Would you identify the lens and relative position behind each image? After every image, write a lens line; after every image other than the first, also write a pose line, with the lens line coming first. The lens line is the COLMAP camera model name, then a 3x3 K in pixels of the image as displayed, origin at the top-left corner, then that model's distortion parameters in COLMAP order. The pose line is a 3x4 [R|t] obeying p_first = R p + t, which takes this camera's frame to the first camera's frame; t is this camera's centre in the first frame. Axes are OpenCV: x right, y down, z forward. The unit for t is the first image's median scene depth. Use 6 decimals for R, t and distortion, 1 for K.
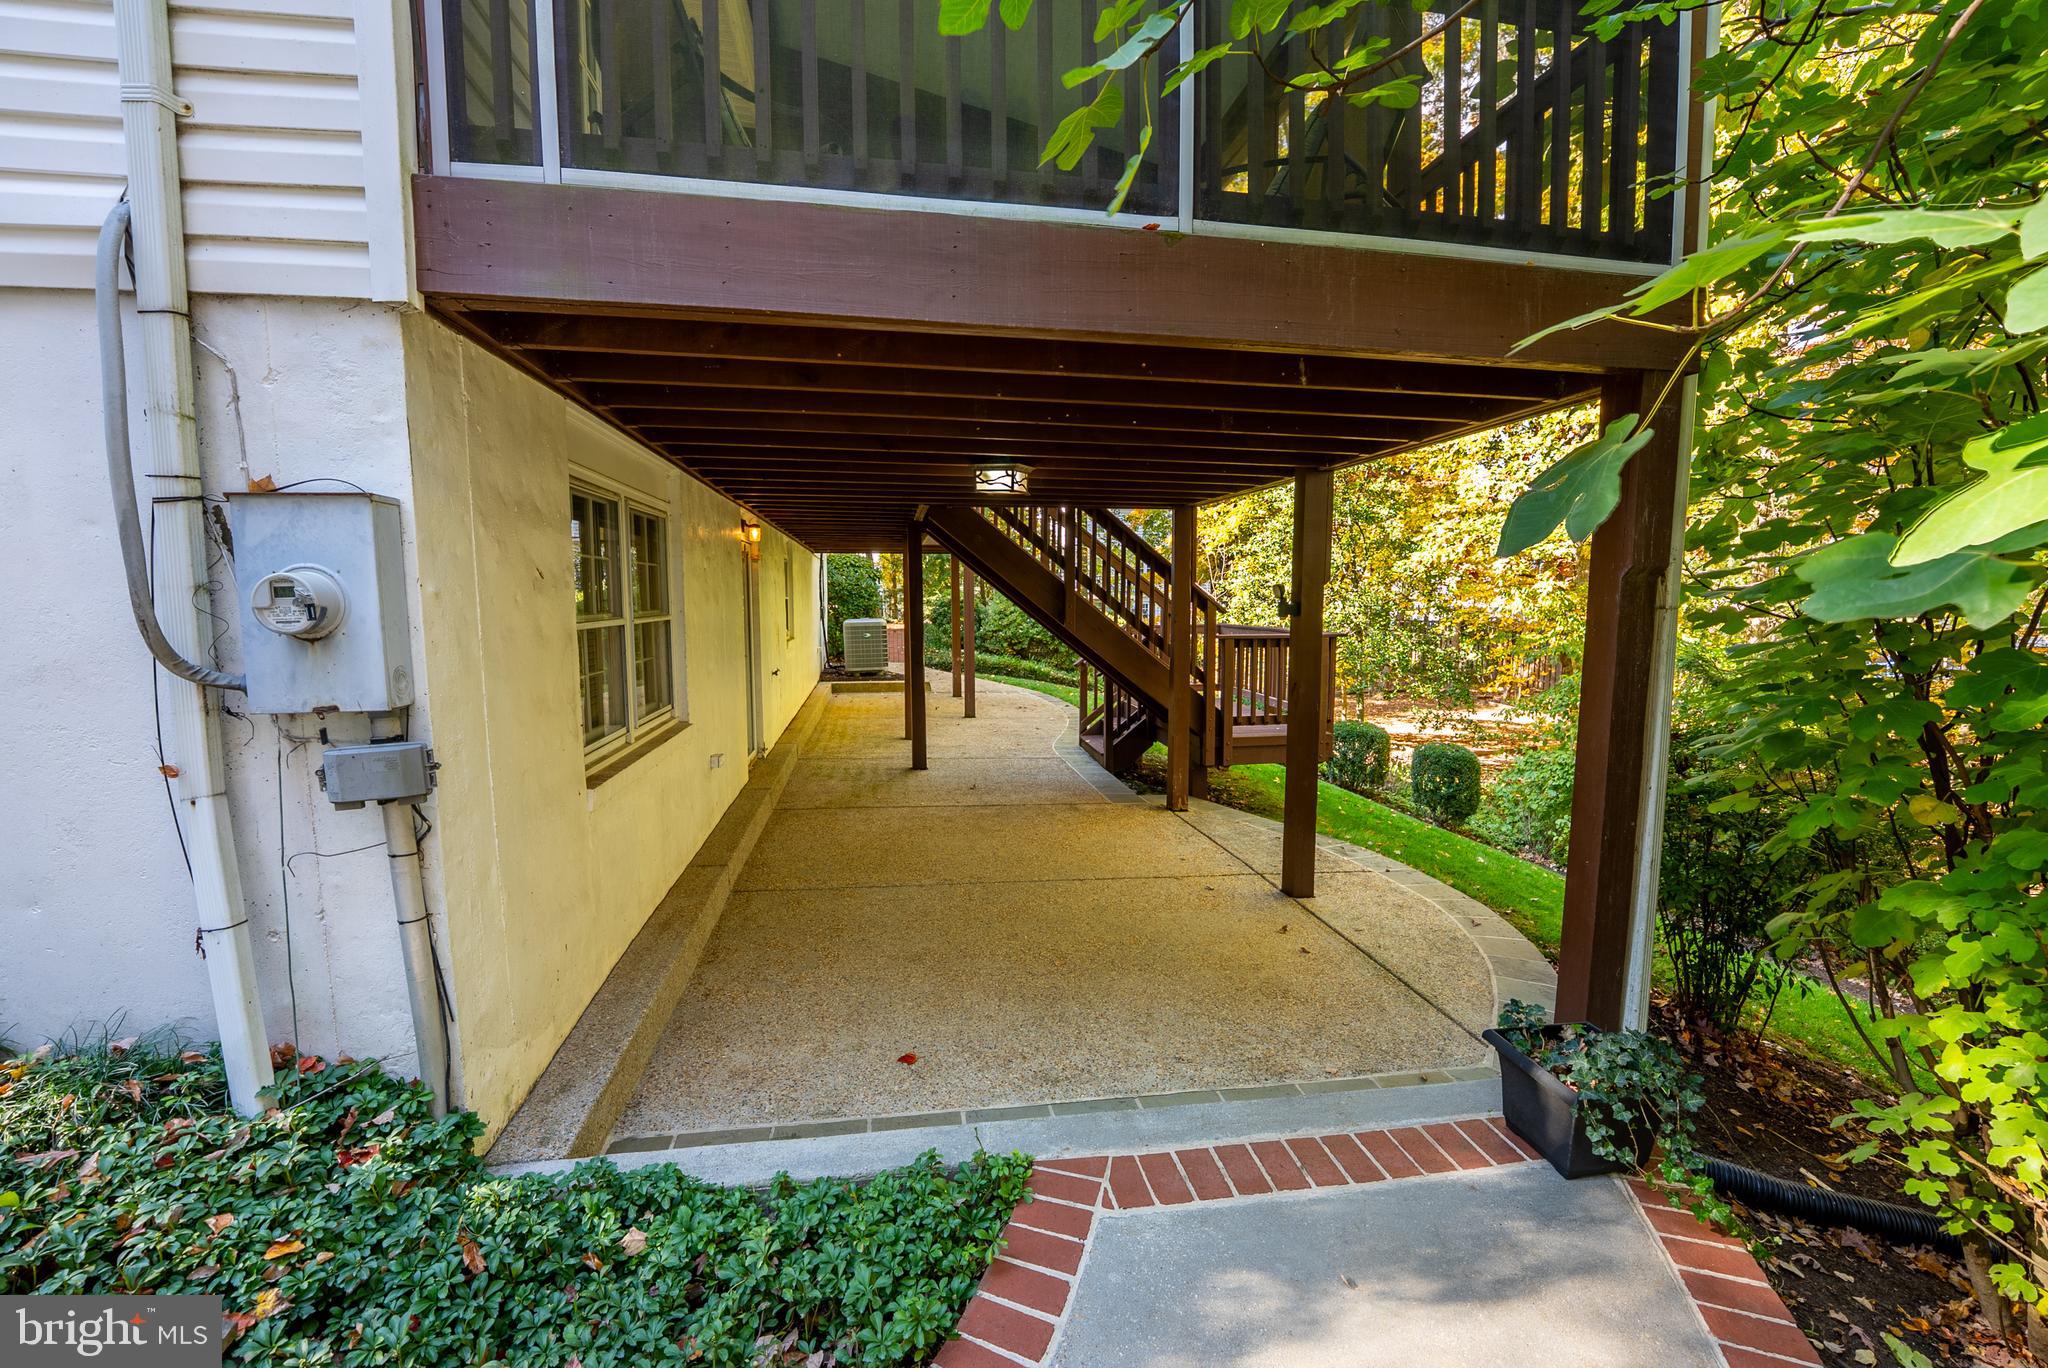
lens RADIAL K [[836.6, 0, 1018.4], [0, 836.6, 679.0], [0, 0, 1]] dist [-0.018358, -0.000090]
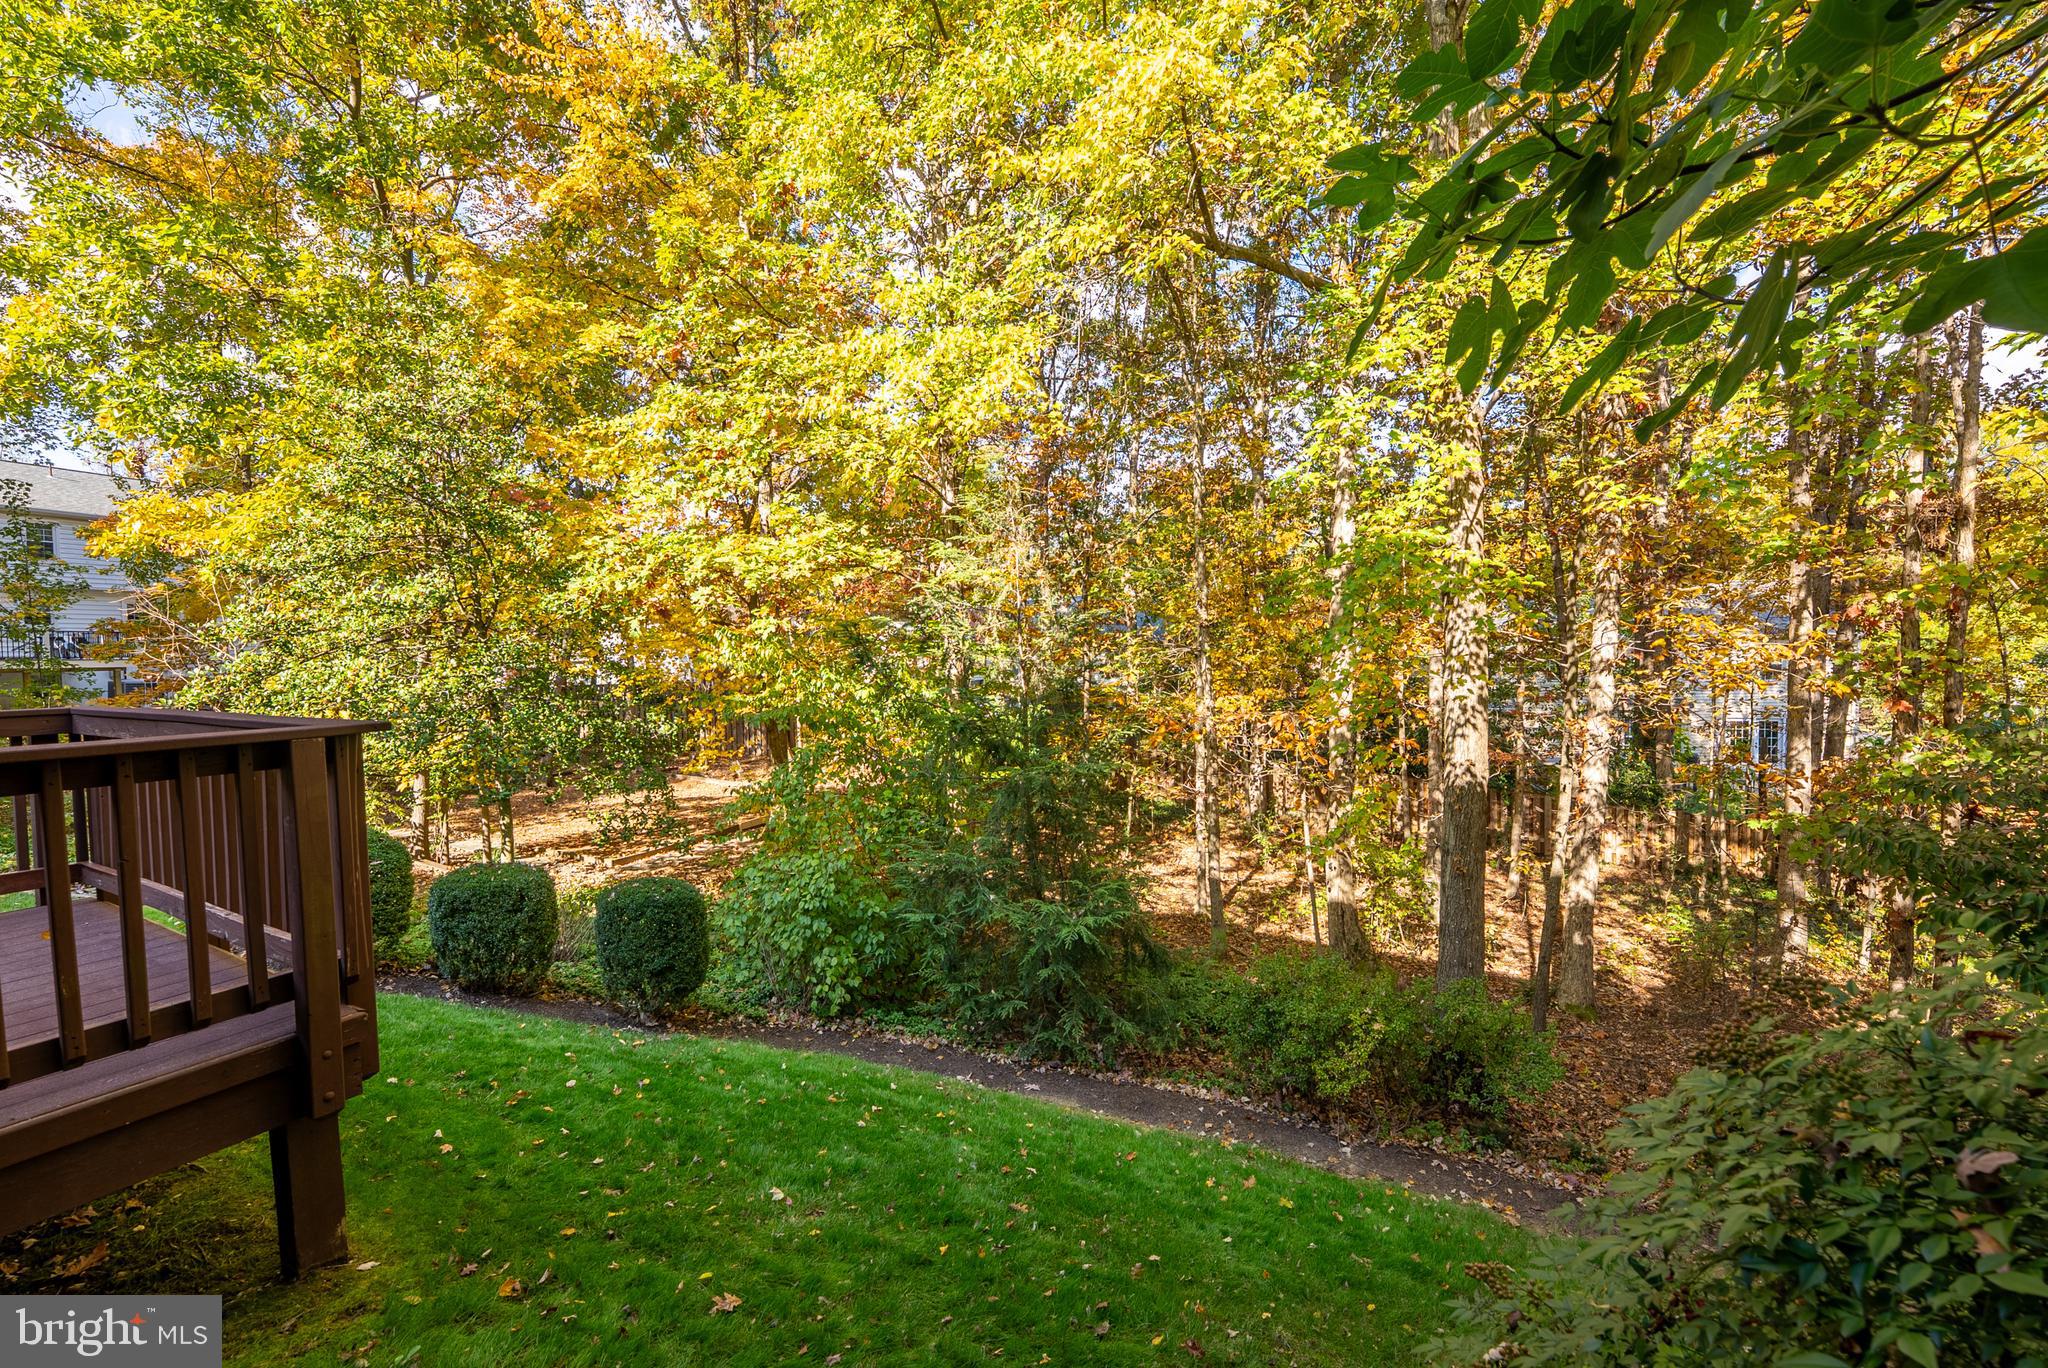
lens RADIAL K [[836.6, 0, 1017.4], [0, 836.6, 682.5], [0, 0, 1]] dist [-0.018358, -0.000090]
pose [[0.595578, -0.044165, 0.802083, 0.151744], [0.094138, 0.995445, -0.015089, -0.027973], [-0.797763, 0.084493, 0.597023, 0.328206]]
